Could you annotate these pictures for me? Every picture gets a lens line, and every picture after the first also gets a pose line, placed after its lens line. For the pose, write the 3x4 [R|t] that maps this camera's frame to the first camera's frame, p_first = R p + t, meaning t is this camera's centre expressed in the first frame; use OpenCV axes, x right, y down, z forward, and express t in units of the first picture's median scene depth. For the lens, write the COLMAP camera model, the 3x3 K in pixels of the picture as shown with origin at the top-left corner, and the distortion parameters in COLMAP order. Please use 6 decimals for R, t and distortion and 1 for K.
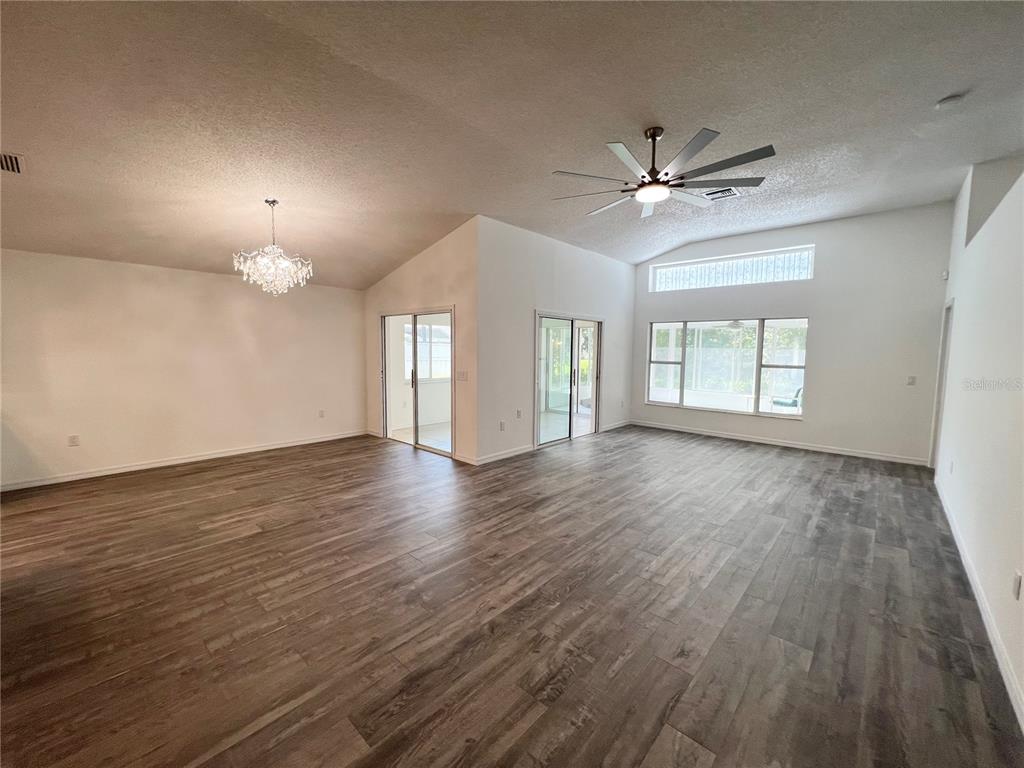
lens RADIAL K [[411.8, 0, 511.4], [0, 411.8, 382.9], [0, 0, 1]] dist [-0.001936, 0.000597]
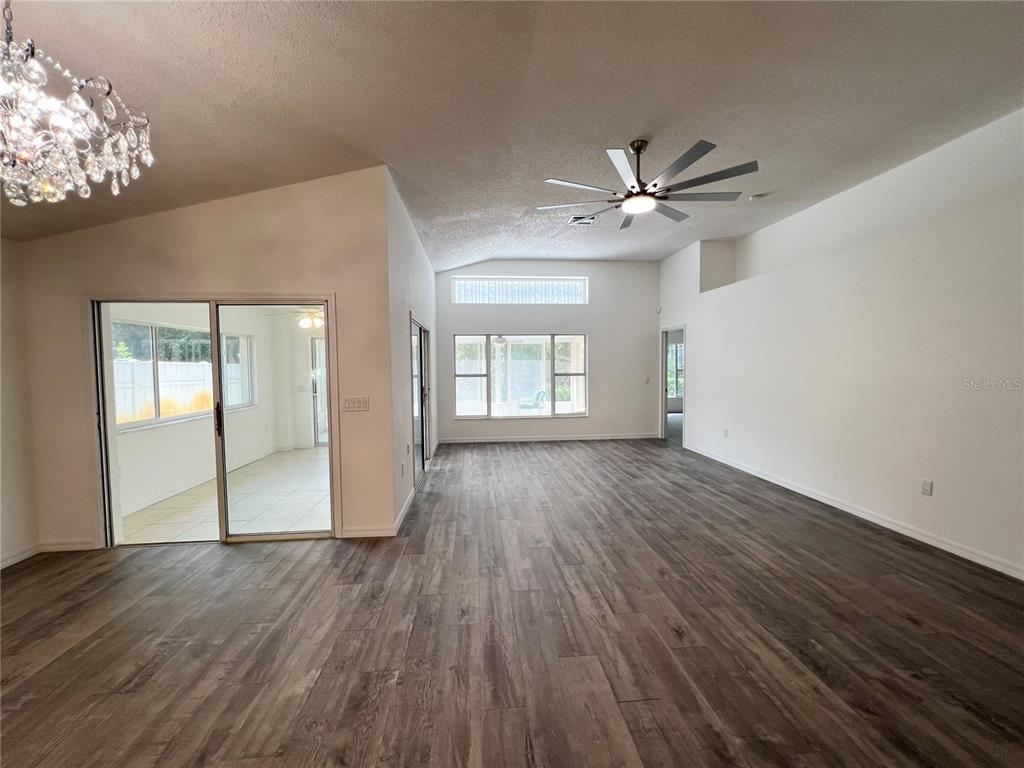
lens RADIAL K [[411.8, 0, 511.4], [0, 411.8, 382.9], [0, 0, 1]] dist [-0.001936, 0.000597]
pose [[0.673335, -0.050232, 0.737630, -0.576003], [0.079612, 0.996814, -0.004791, -0.037575], [-0.735039, 0.061950, 0.675189, 0.517088]]
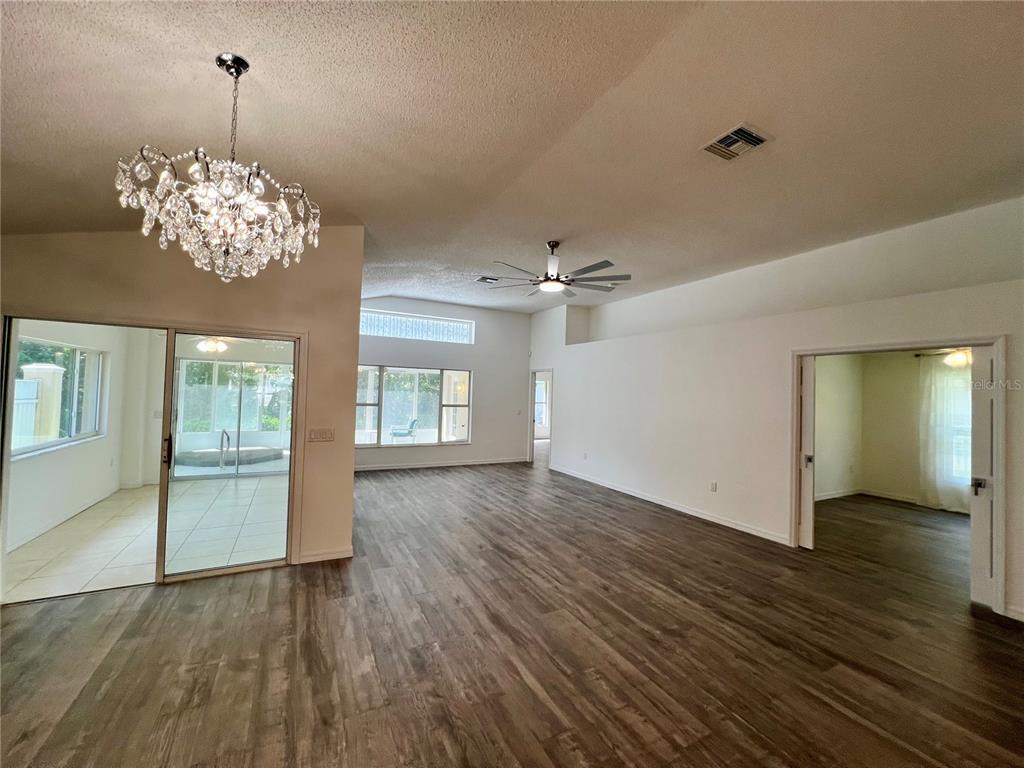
lens RADIAL K [[411.8, 0, 511.4], [0, 411.8, 382.9], [0, 0, 1]] dist [-0.001936, 0.000597]
pose [[0.339816, 0.021567, 0.940245, -0.893450], [0.054075, 0.997635, -0.042427, -0.078057], [-0.938936, 0.065261, 0.337846, 0.616114]]
